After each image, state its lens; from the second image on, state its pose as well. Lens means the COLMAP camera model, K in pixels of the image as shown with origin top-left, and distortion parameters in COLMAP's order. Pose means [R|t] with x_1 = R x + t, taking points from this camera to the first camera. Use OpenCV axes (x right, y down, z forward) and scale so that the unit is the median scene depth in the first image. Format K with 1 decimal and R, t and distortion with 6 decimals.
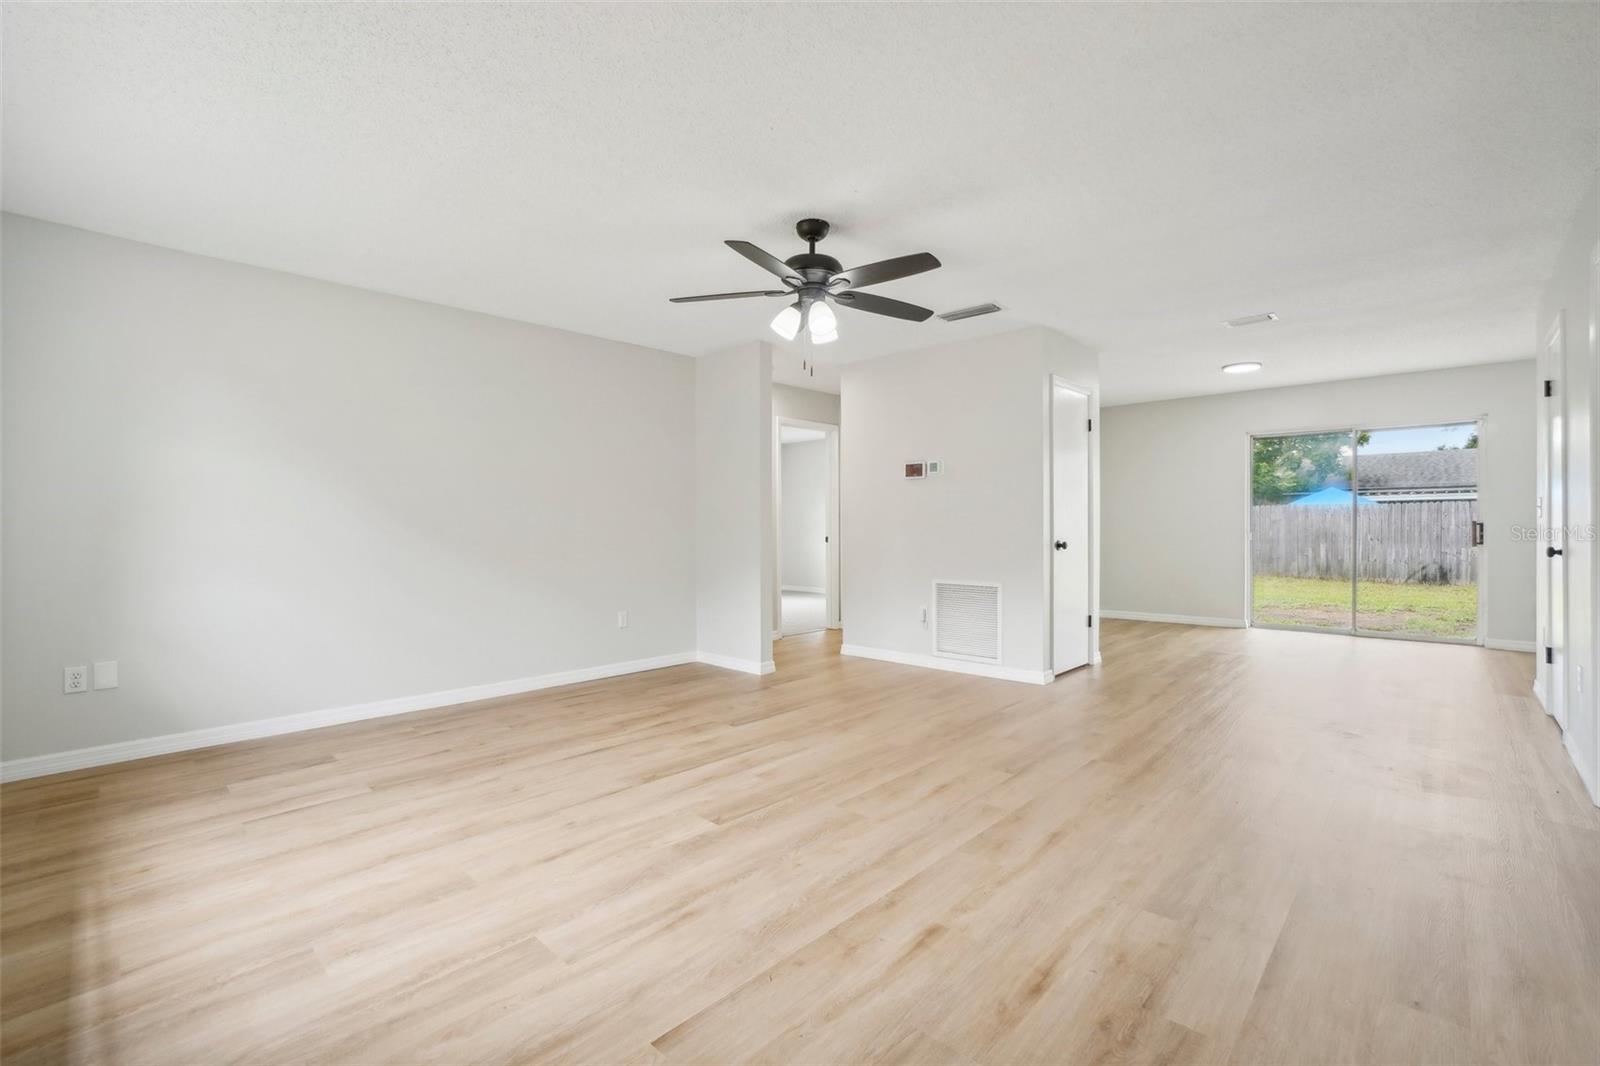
lens RADIAL K [[723.9, 0, 815.6], [0, 723.9, 526.8], [0, 0, 1]] dist [-0.028393, 0.007624]
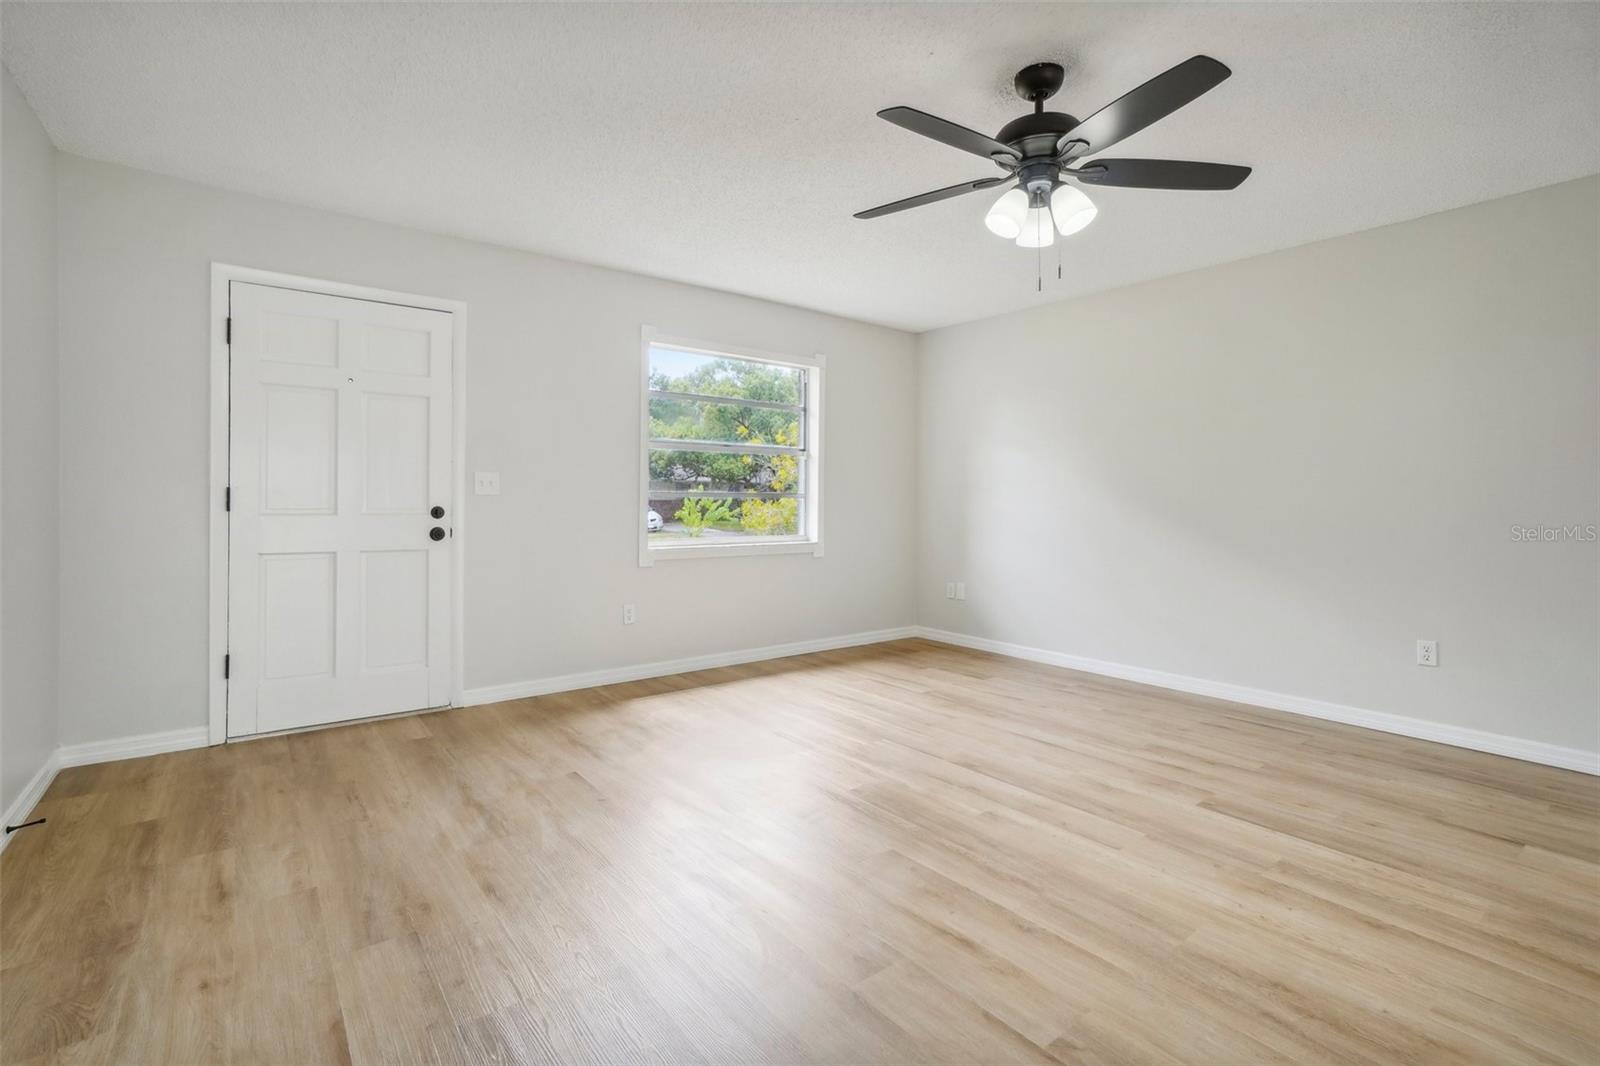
lens RADIAL K [[728.0, 0, 785.0], [0, 728.0, 506.8], [0, 0, 1]] dist [-0.042629, 0.021102]
pose [[-0.183704, 0.009180, -0.982939, 1.184557], [-0.010795, 0.999877, 0.011356, -0.006705], [0.982922, 0.012697, -0.183582, 1.447472]]
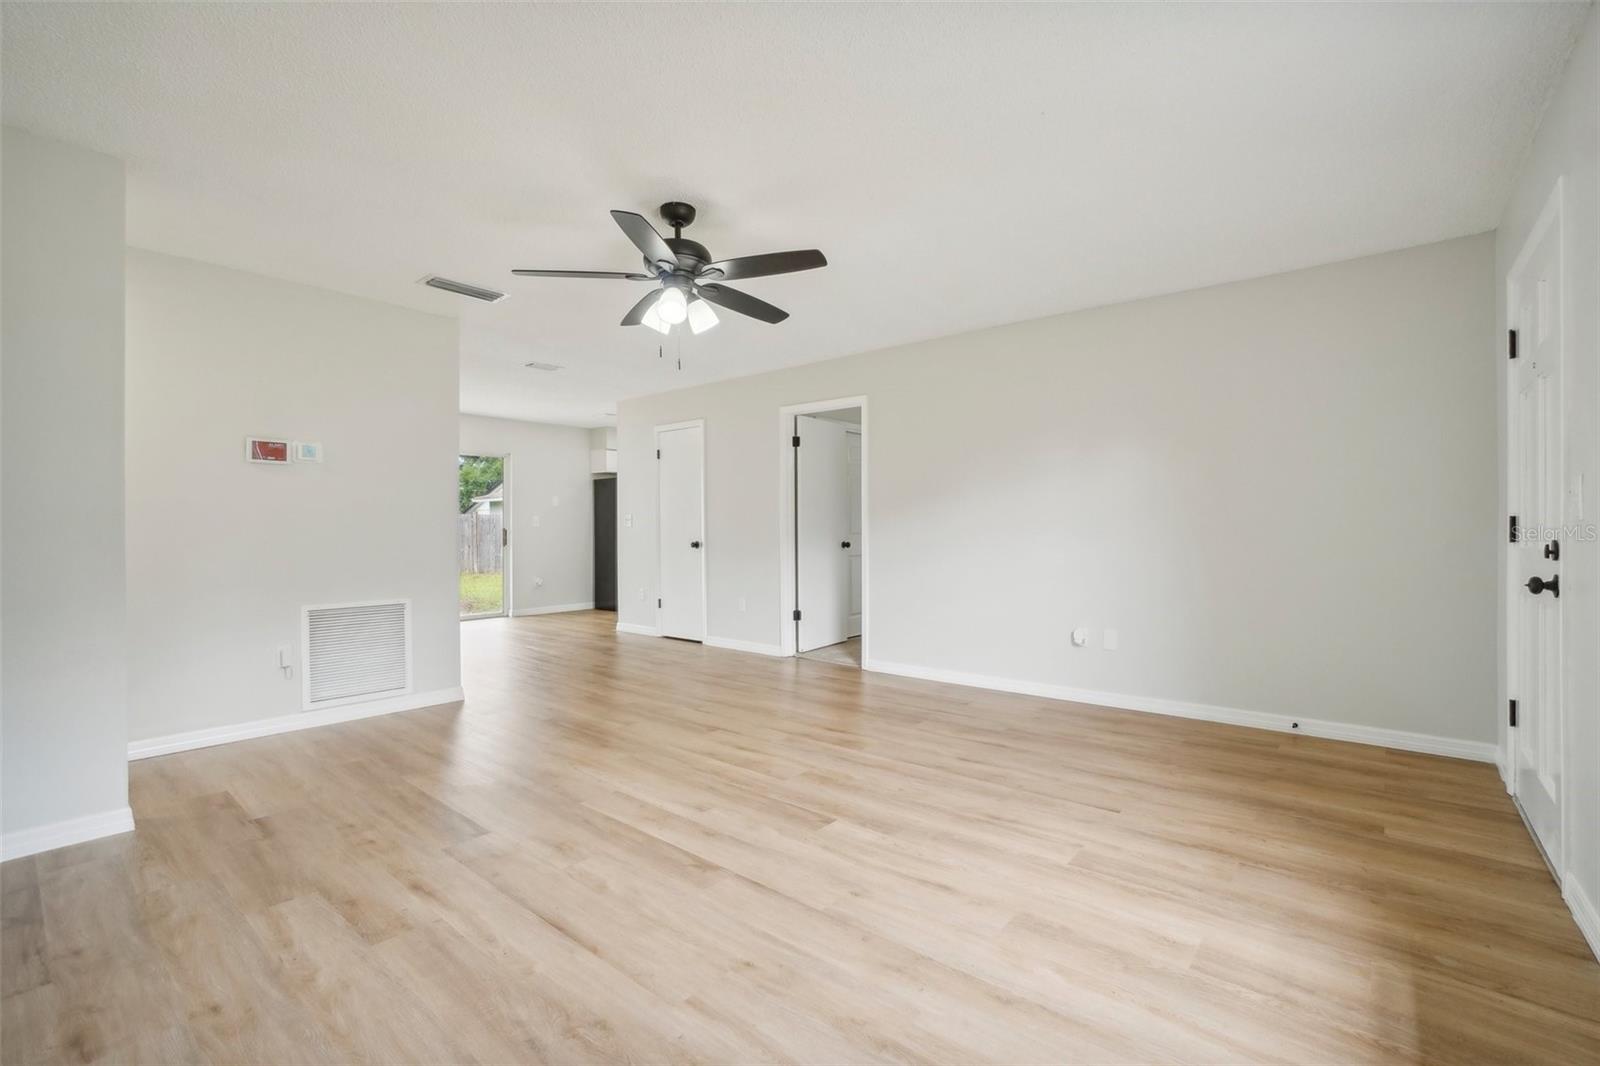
lens RADIAL K [[691.5, 0, 802.2], [0, 691.5, 528.2], [0, 0, 1]] dist [-0.047557, 0.008868]
pose [[-0.054880, 0.005418, 0.998478, -1.468221], [0.005232, 0.999973, -0.005138, 0.001968], [-0.998479, 0.004942, -0.054907, 1.452211]]
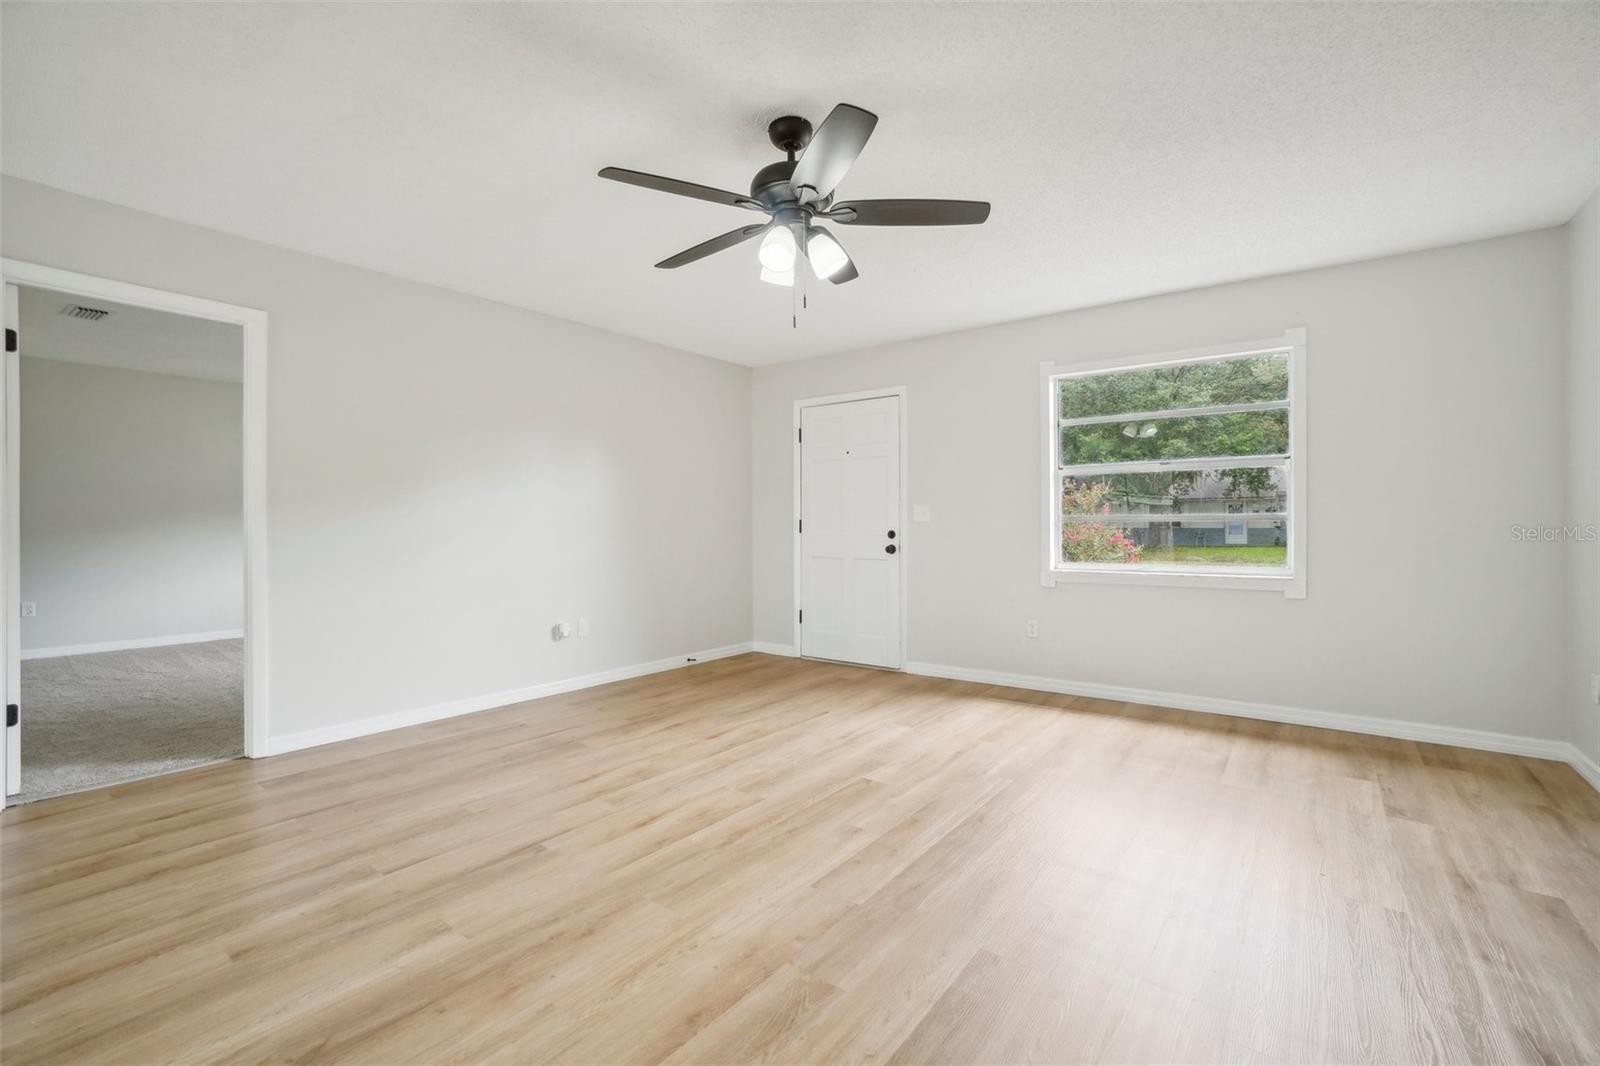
lens RADIAL K [[691.5, 0, 802.2], [0, 691.5, 528.2], [0, 0, 1]] dist [-0.047557, 0.008868]
pose [[-0.995887, 0.006363, -0.090382, 0.085191], [0.005618, 0.999948, 0.008502, -0.009042], [0.090432, 0.007959, -0.995871, 2.785767]]
